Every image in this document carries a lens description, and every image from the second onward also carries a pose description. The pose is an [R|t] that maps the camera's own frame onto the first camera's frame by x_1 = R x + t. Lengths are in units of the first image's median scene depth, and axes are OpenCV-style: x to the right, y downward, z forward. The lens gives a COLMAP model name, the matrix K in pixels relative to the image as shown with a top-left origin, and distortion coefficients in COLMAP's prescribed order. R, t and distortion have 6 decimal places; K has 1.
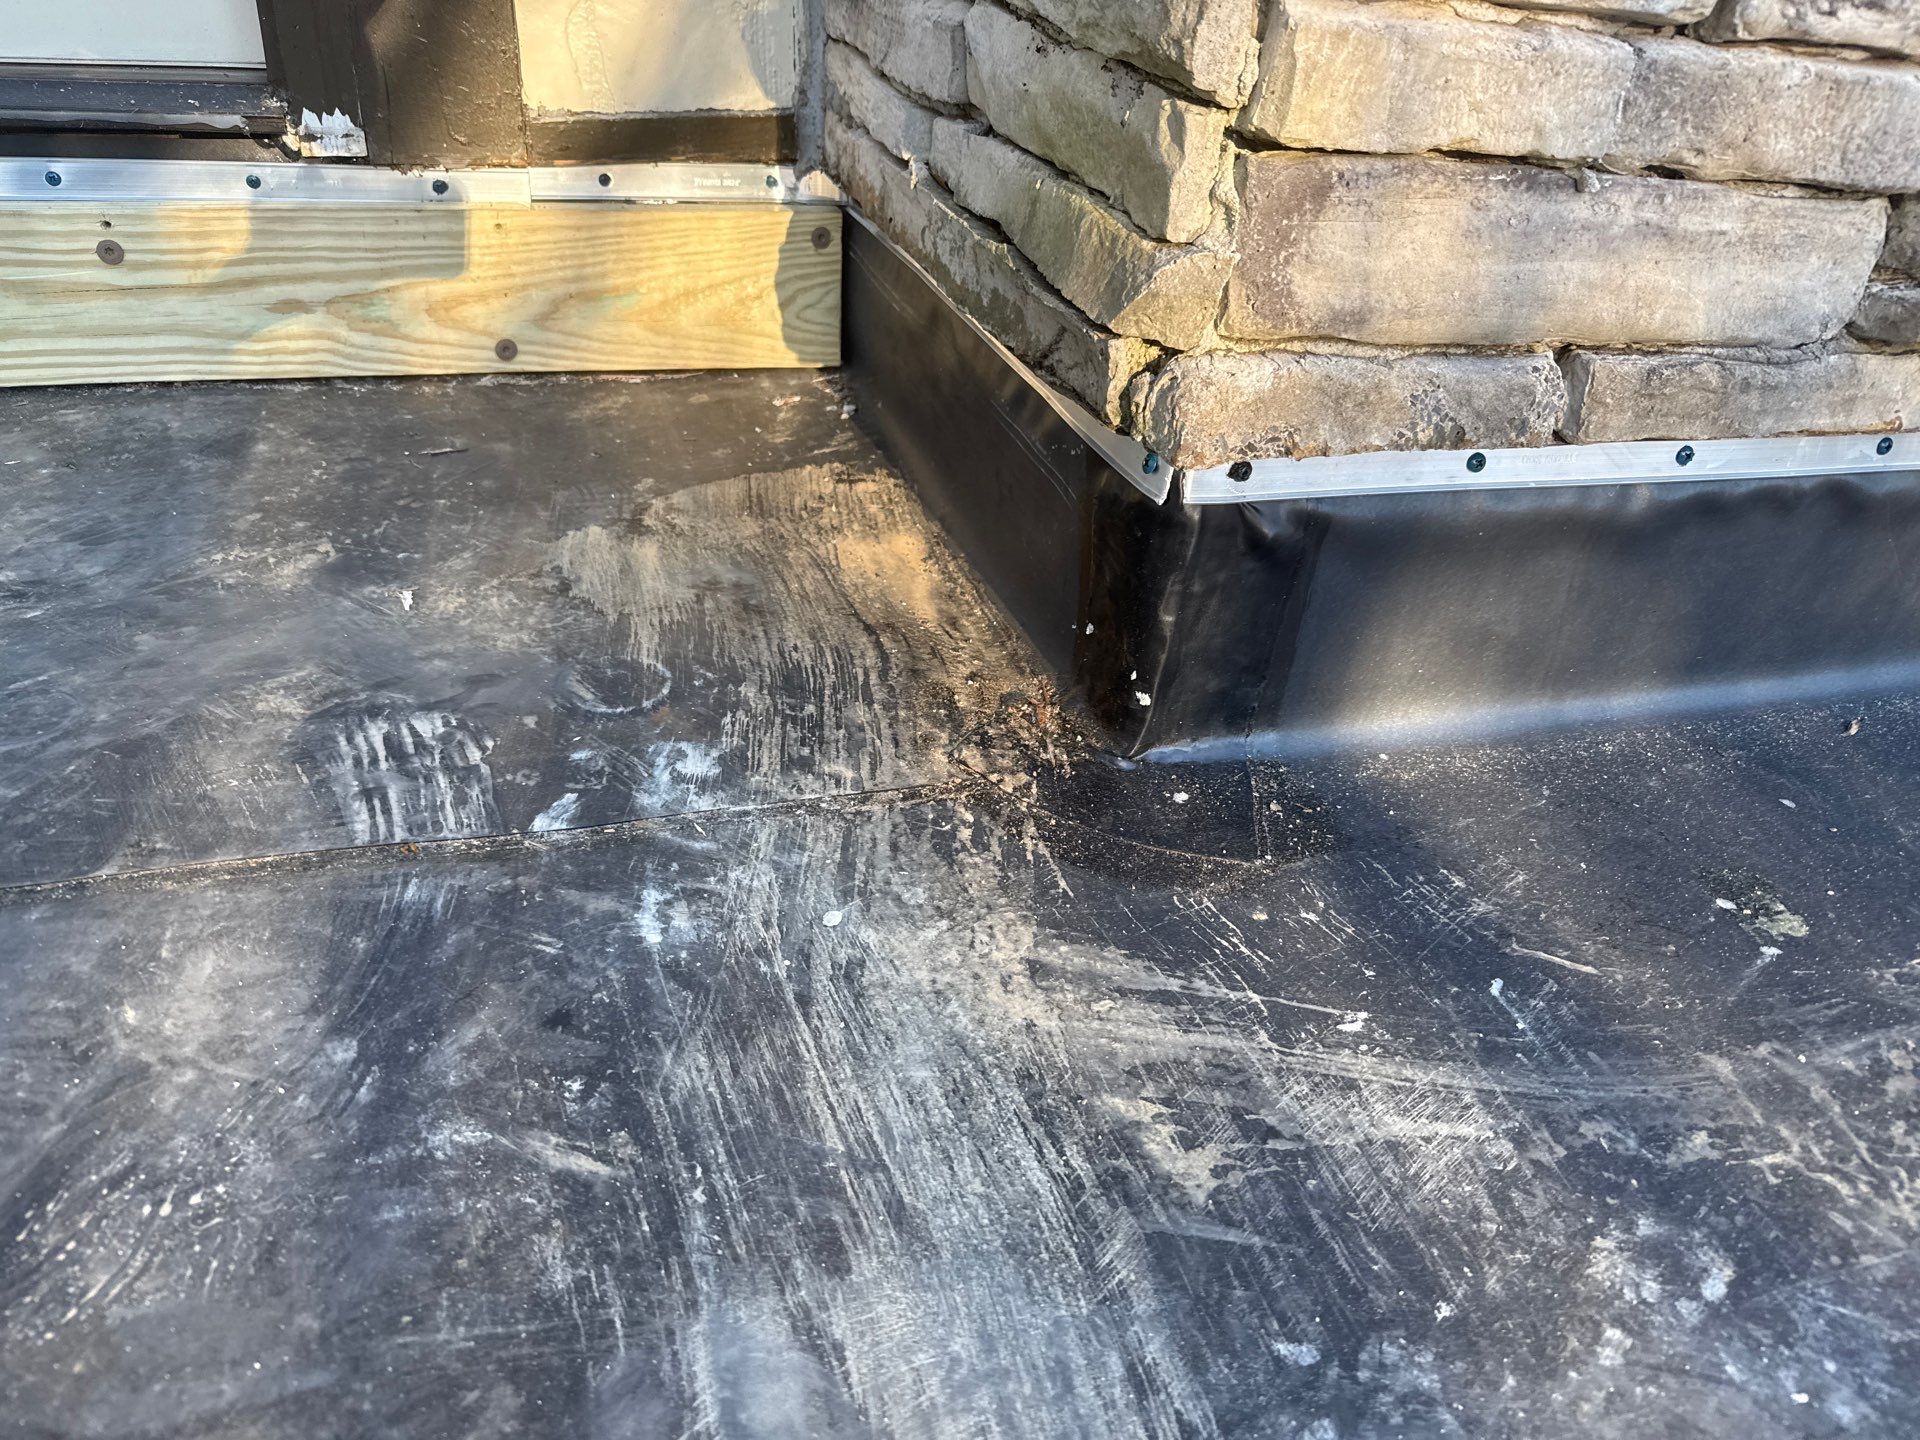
lens RADIAL K [[1353.8, 0, 969.3], [0, 1353.8, 722.4], [0, 0, 1]] dist [0.052512, -0.077195]
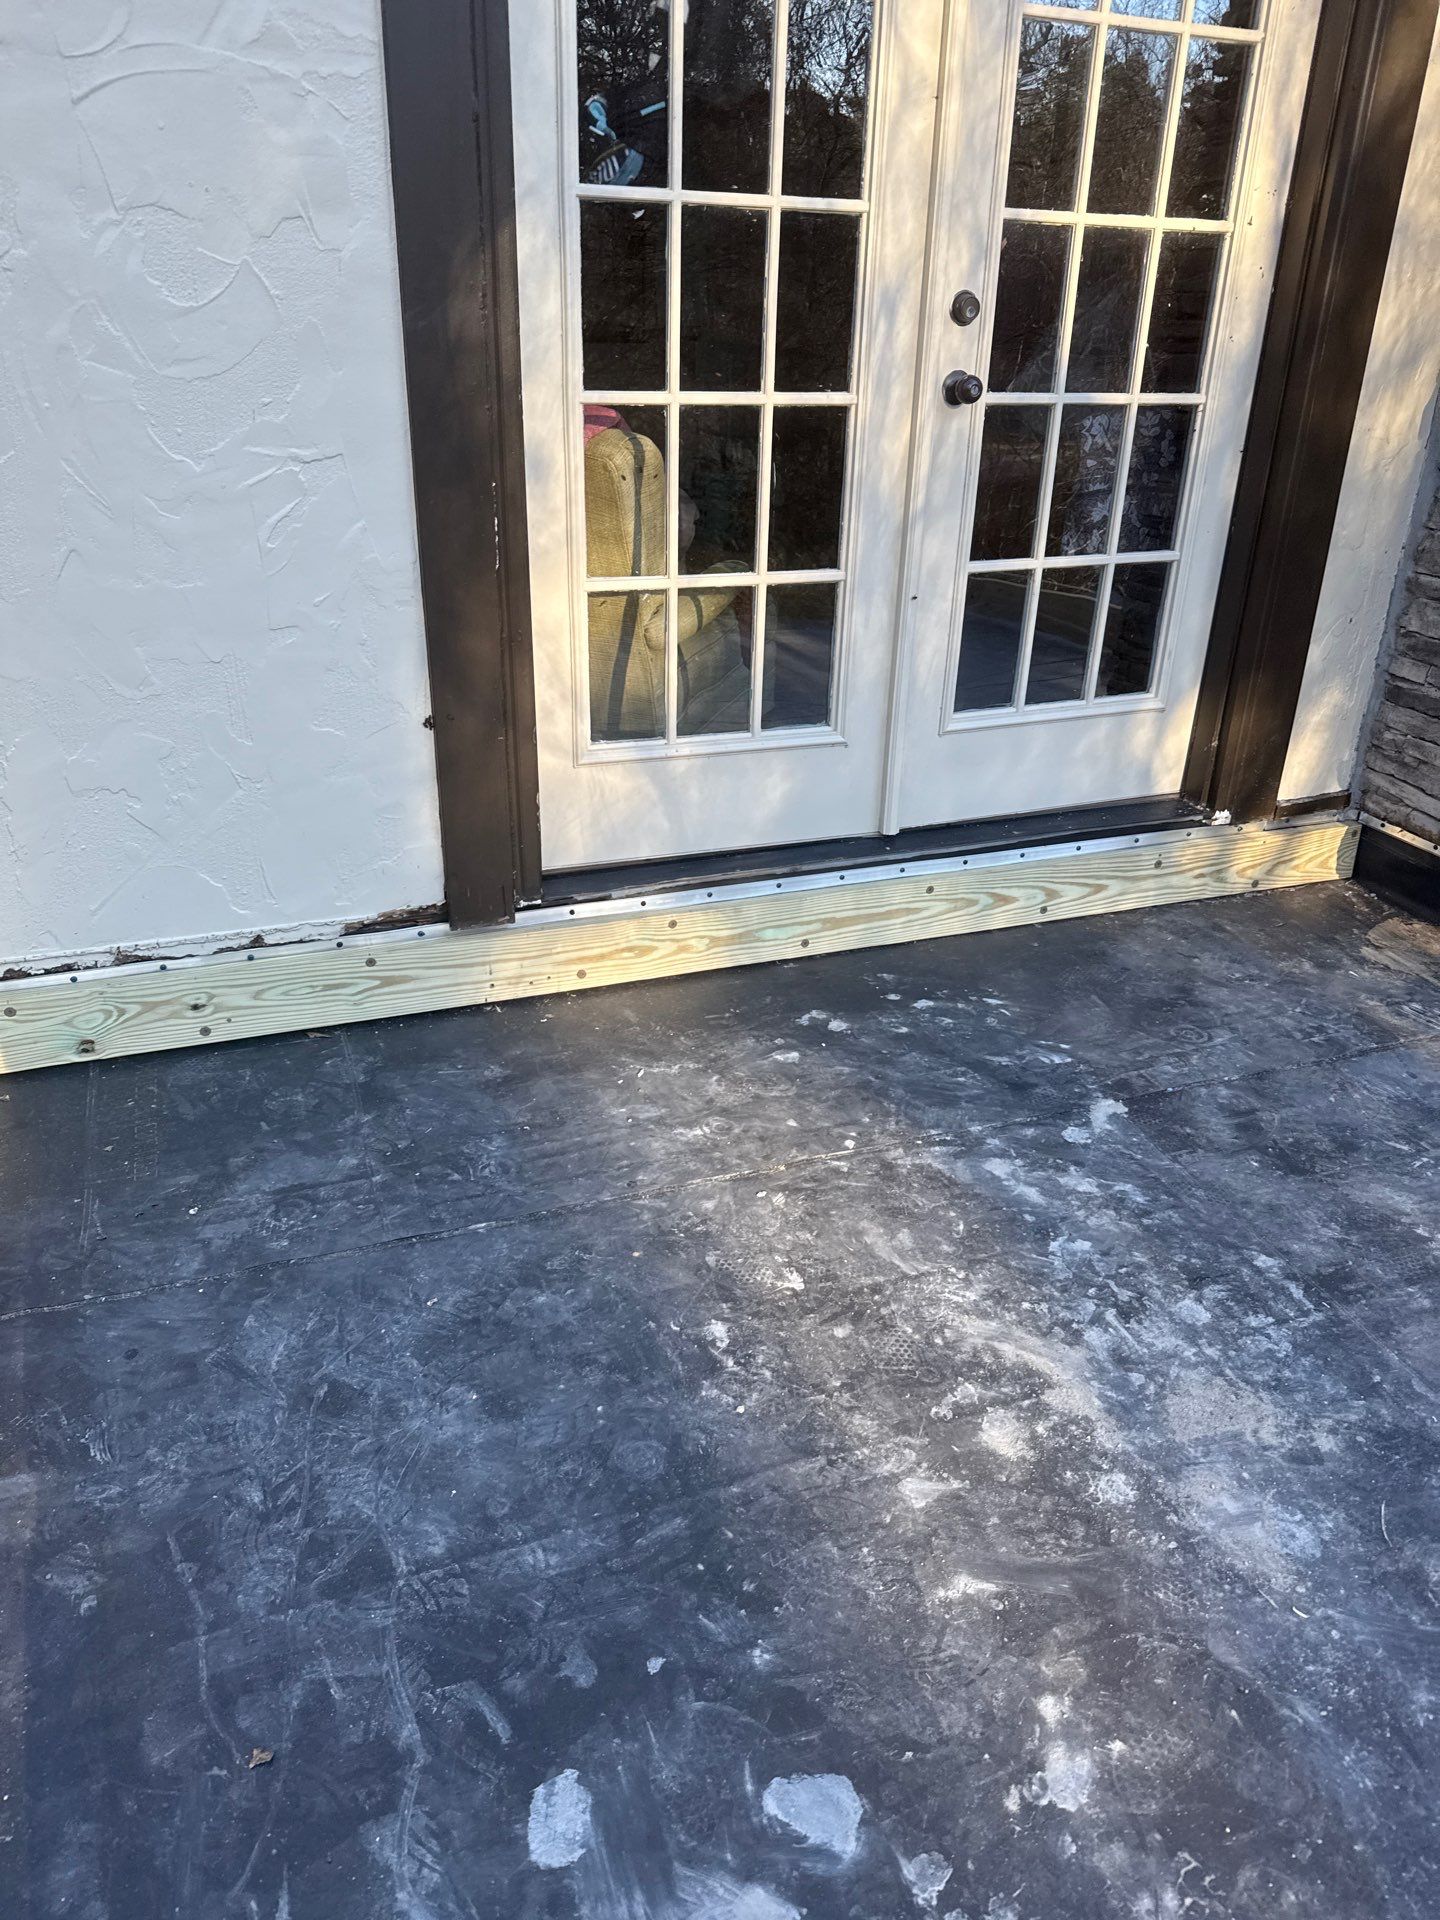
lens RADIAL K [[1353.8, 0, 716.0], [0, 1353.8, 944.3], [0, 0, 1]] dist [0.052512, -0.077195]
pose [[0.997449, -0.064133, 0.031359, -2.418254], [0.067181, 0.991829, -0.108448, 0.113379], [-0.024148, 0.110278, 0.993607, -2.676220]]
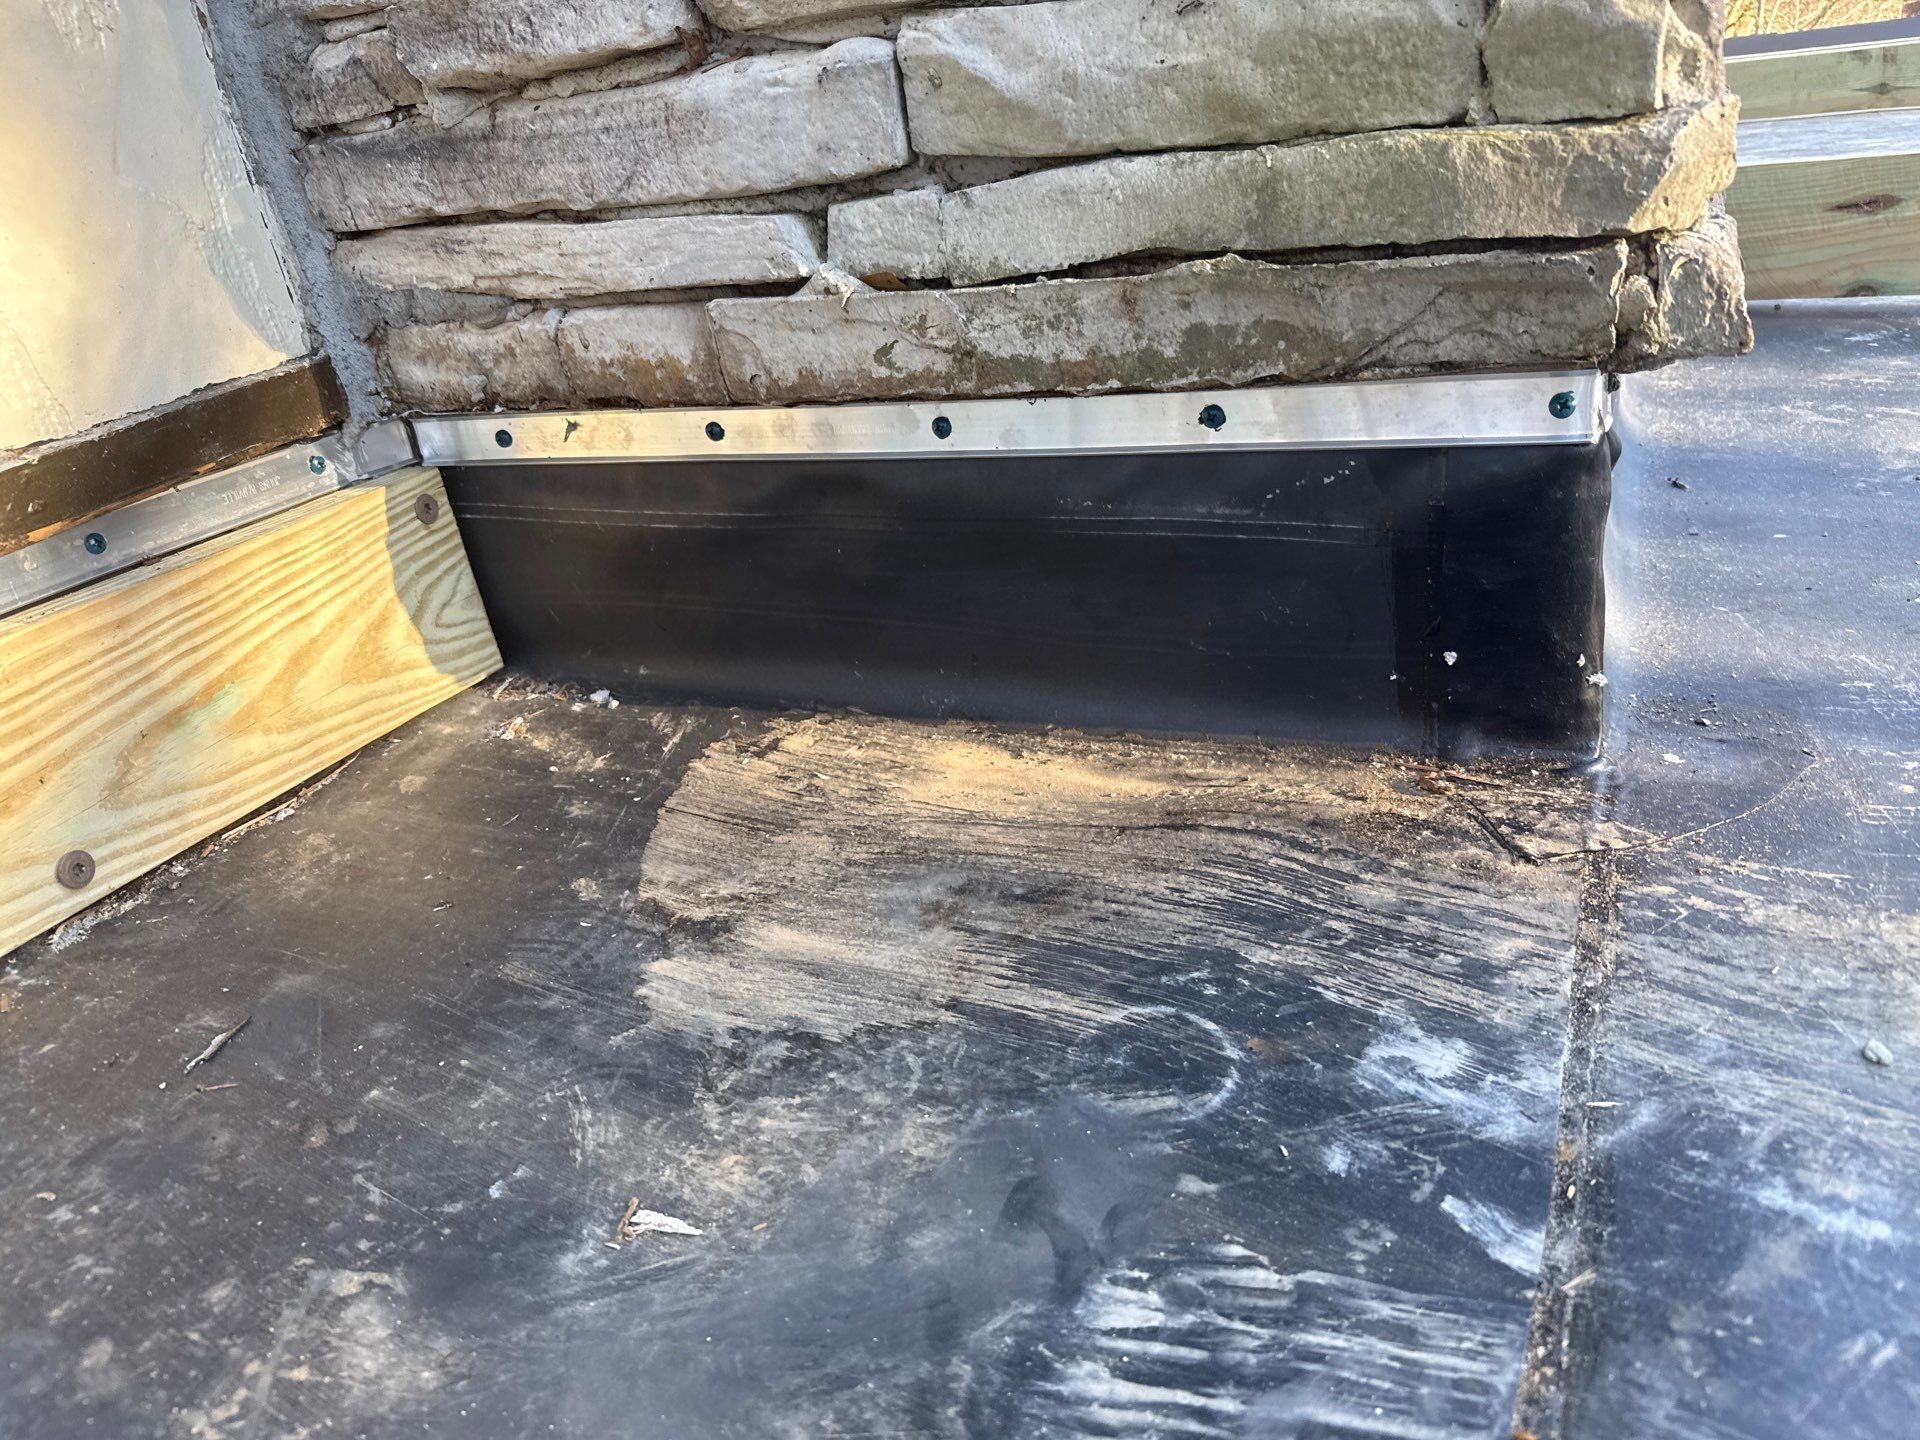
lens RADIAL K [[1353.8, 0, 968.4], [0, 1353.8, 724.0], [0, 0, 1]] dist [0.052512, -0.077195]
pose [[0.655339, -0.452935, 0.604467, -0.658796], [0.536330, 0.842535, 0.049854, -0.249257], [-0.531865, 0.291522, 0.795069, 0.552241]]
